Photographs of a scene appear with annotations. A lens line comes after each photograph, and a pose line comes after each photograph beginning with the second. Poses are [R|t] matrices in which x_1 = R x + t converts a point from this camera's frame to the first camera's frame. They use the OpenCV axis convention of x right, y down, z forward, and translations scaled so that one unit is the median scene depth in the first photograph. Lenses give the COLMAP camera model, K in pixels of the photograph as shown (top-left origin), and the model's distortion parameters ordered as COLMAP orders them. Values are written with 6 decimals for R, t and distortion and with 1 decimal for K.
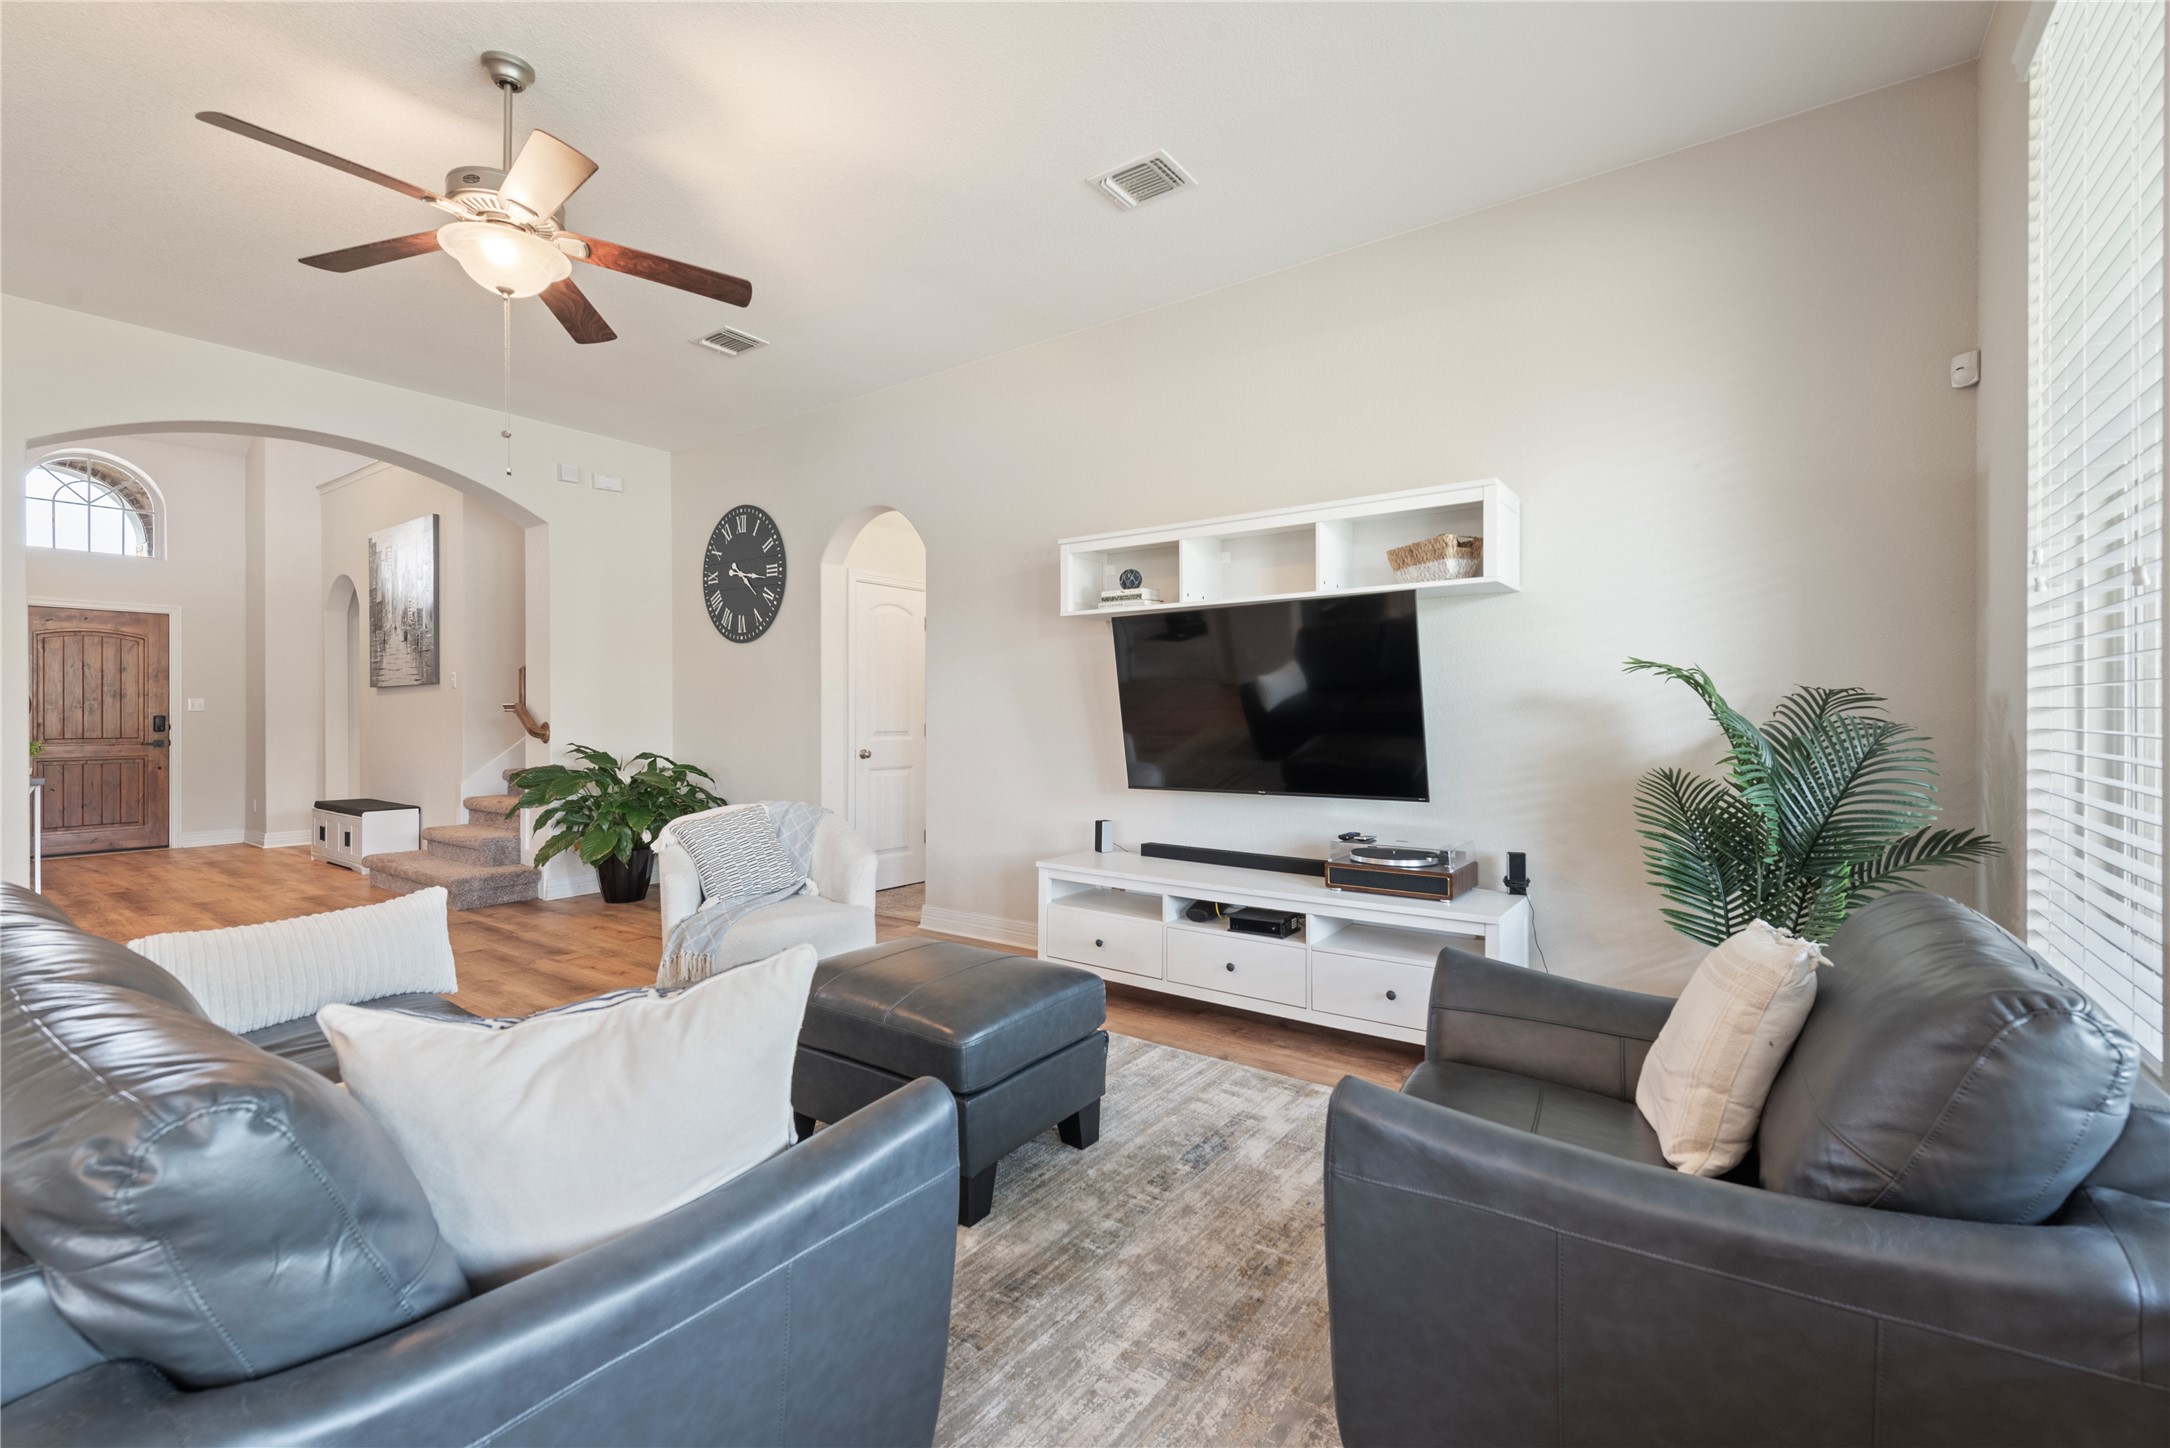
lens RADIAL K [[964.6, 0, 1104.4], [0, 964.6, 716.6], [0, 0, 1]] dist [0.016207, -0.003929]
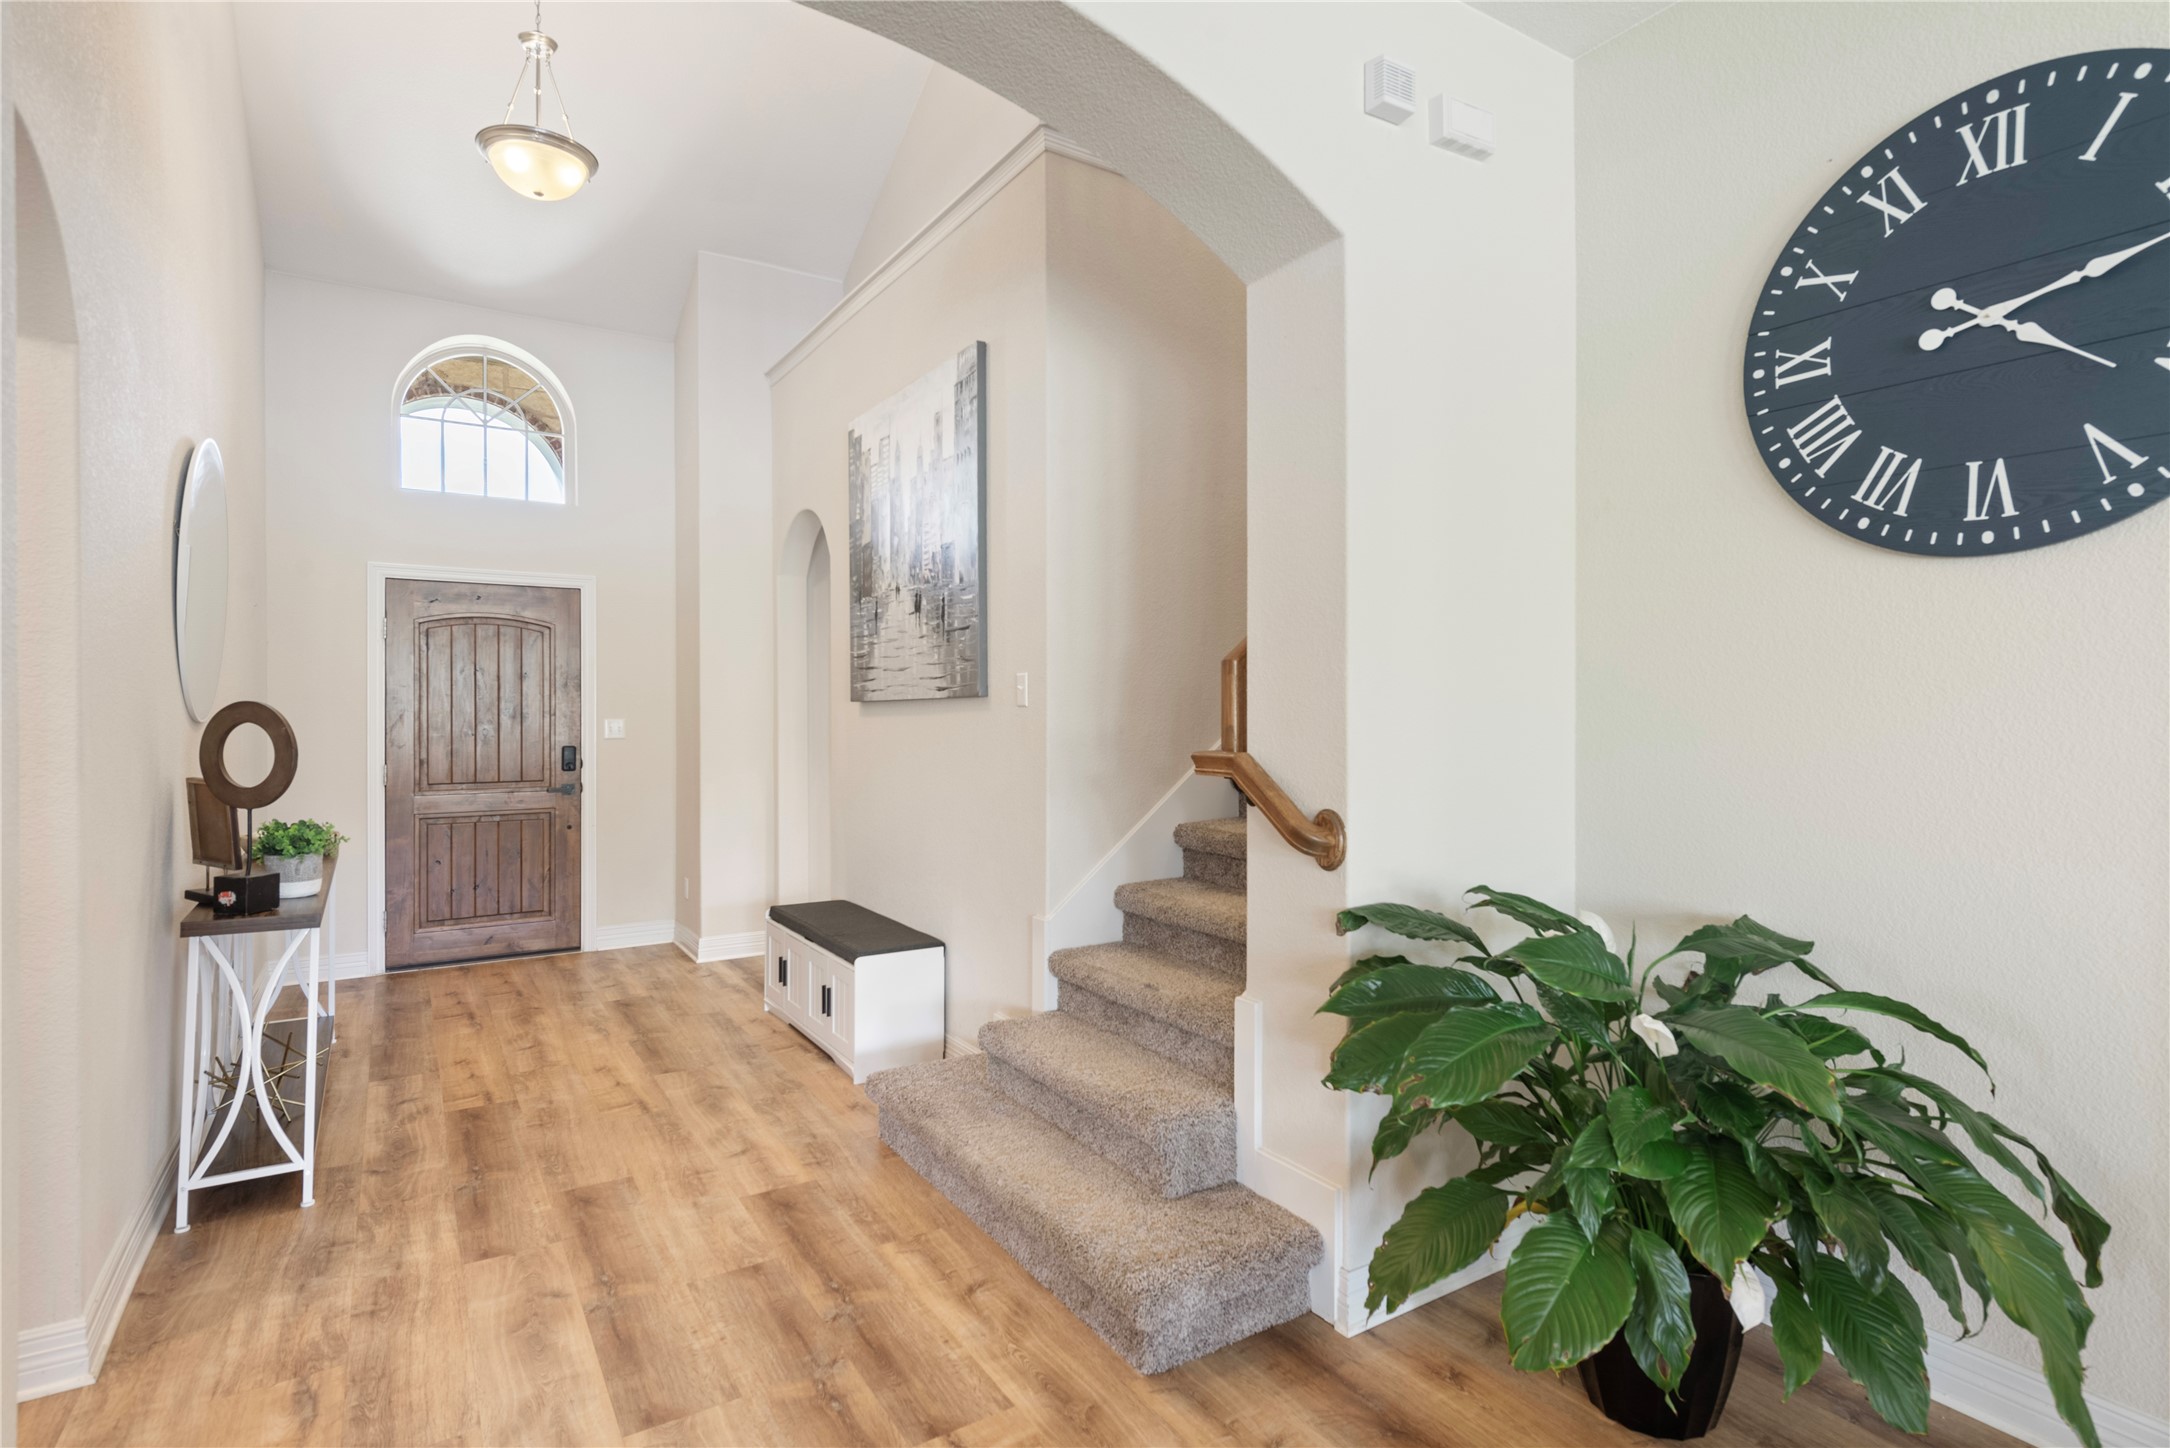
lens RADIAL K [[1094.8, 0, 1099.6], [0, 1094.8, 713.2], [0, 0, 1]] dist [0.026209, -0.004158]
pose [[0.934275, -0.001922, -0.356549, -0.402060], [0.001551, 0.999998, -0.001327, -0.022573], [0.356551, 0.000687, 0.934276, 0.469672]]
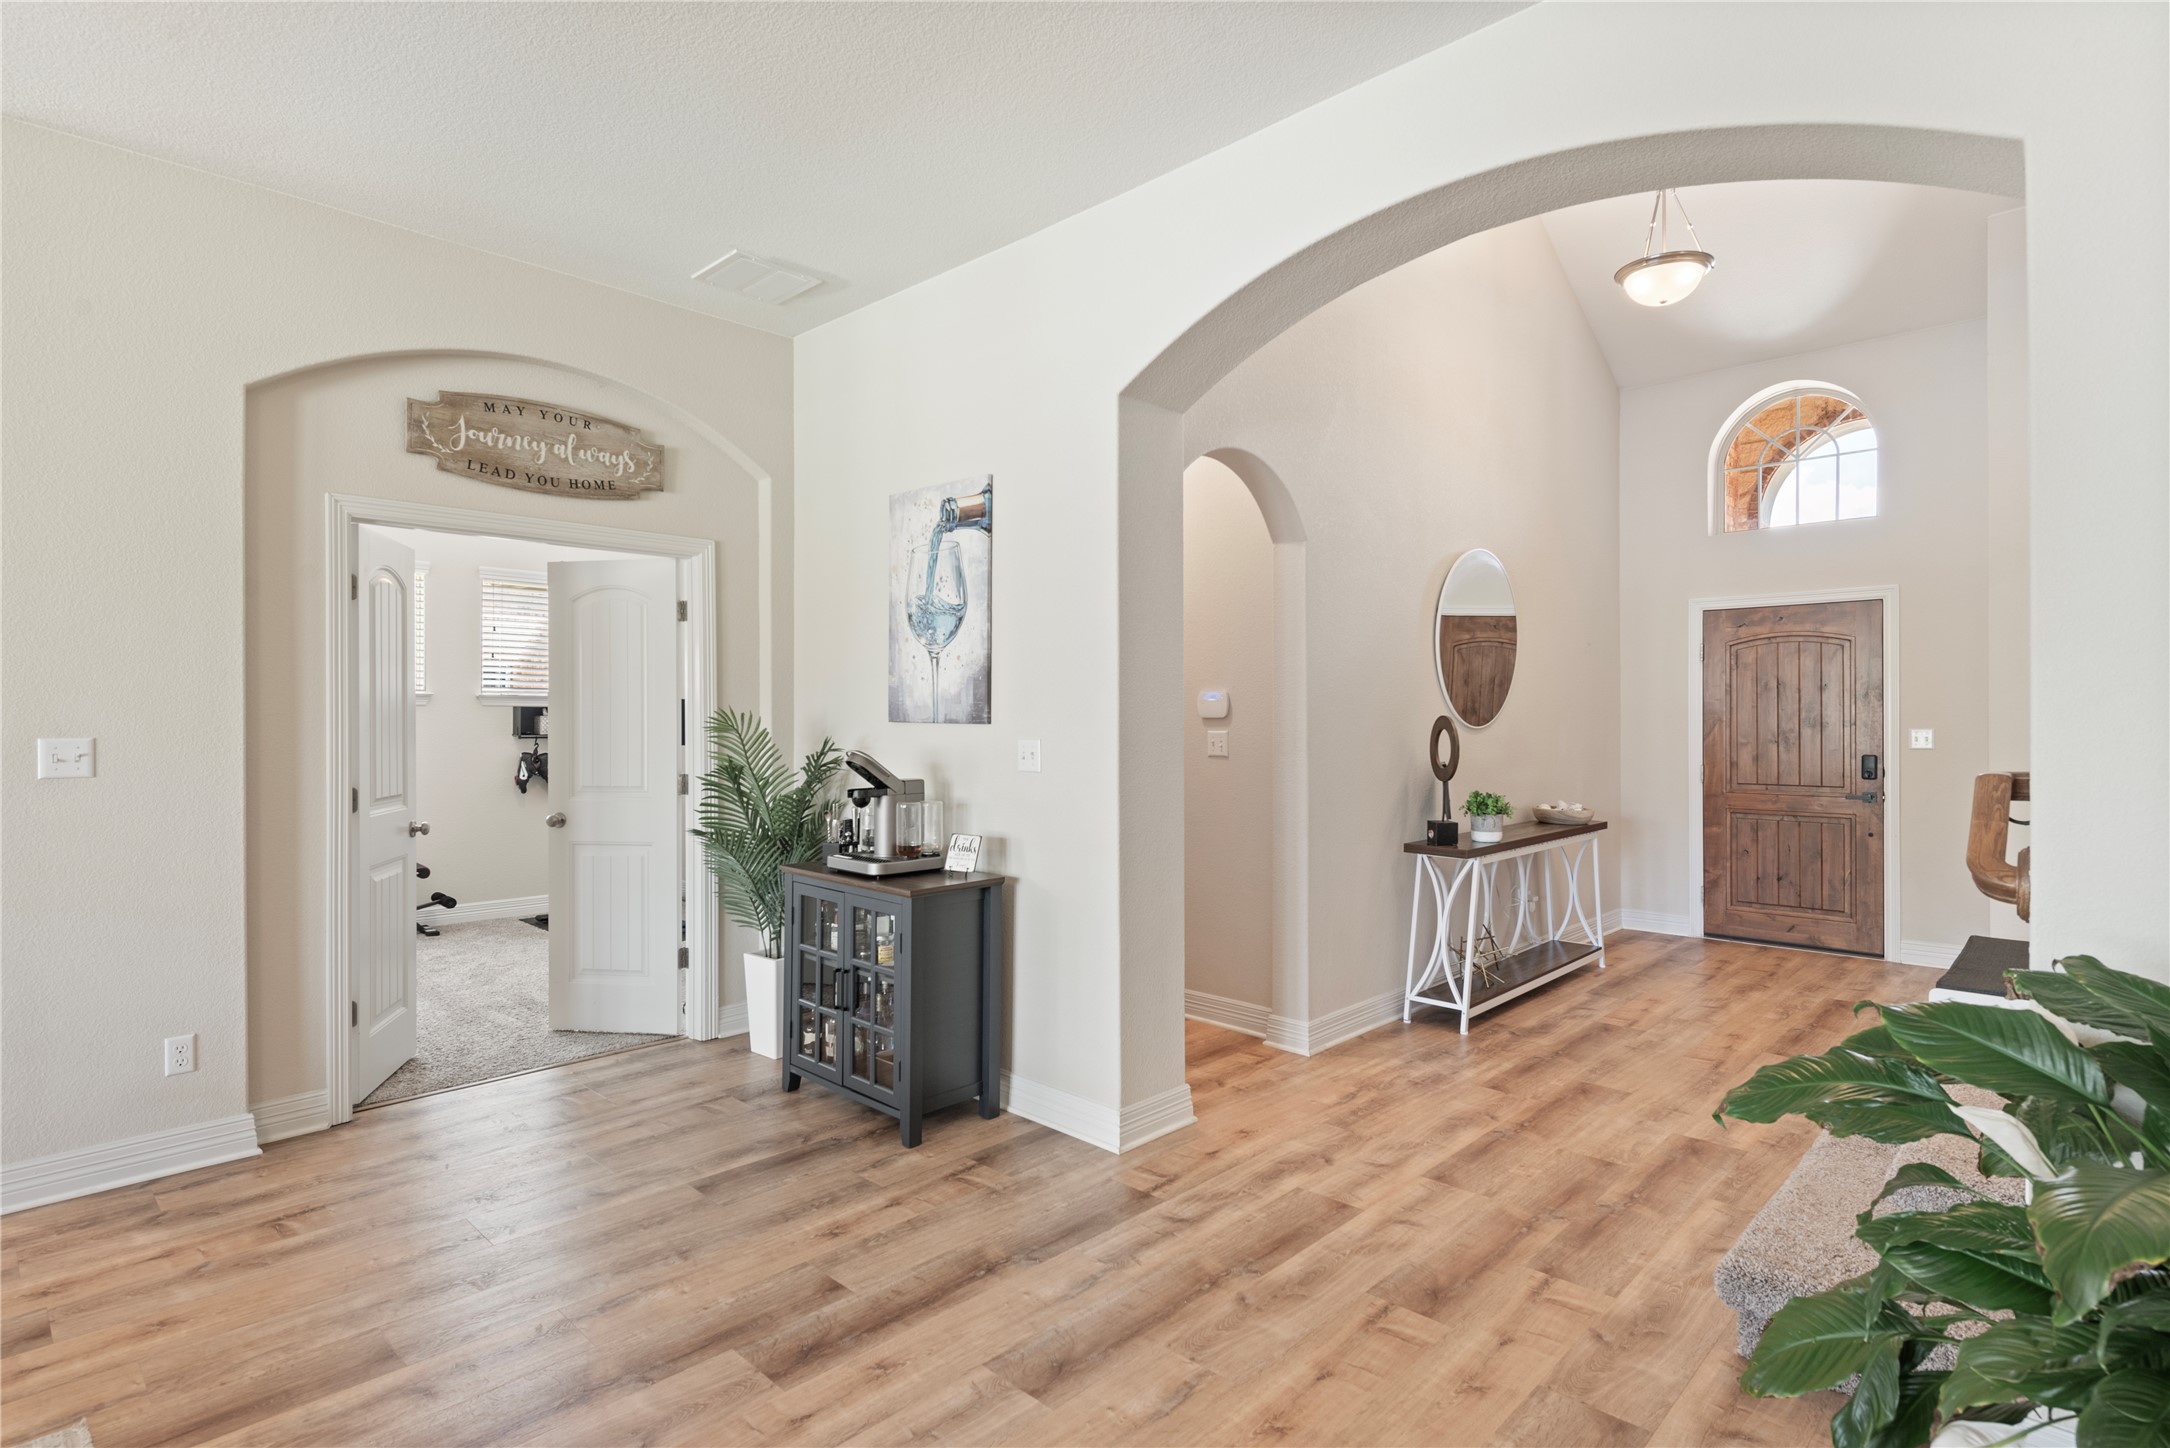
lens RADIAL K [[1094.8, 0, 1091.4], [0, 1094.8, 723.5], [0, 0, 1]] dist [0.026209, -0.004158]
pose [[-0.113523, 0.002604, -0.993532, -0.175557], [-0.002609, 0.999992, 0.002919, -0.024544], [0.993532, 0.002923, -0.113515, 0.596076]]
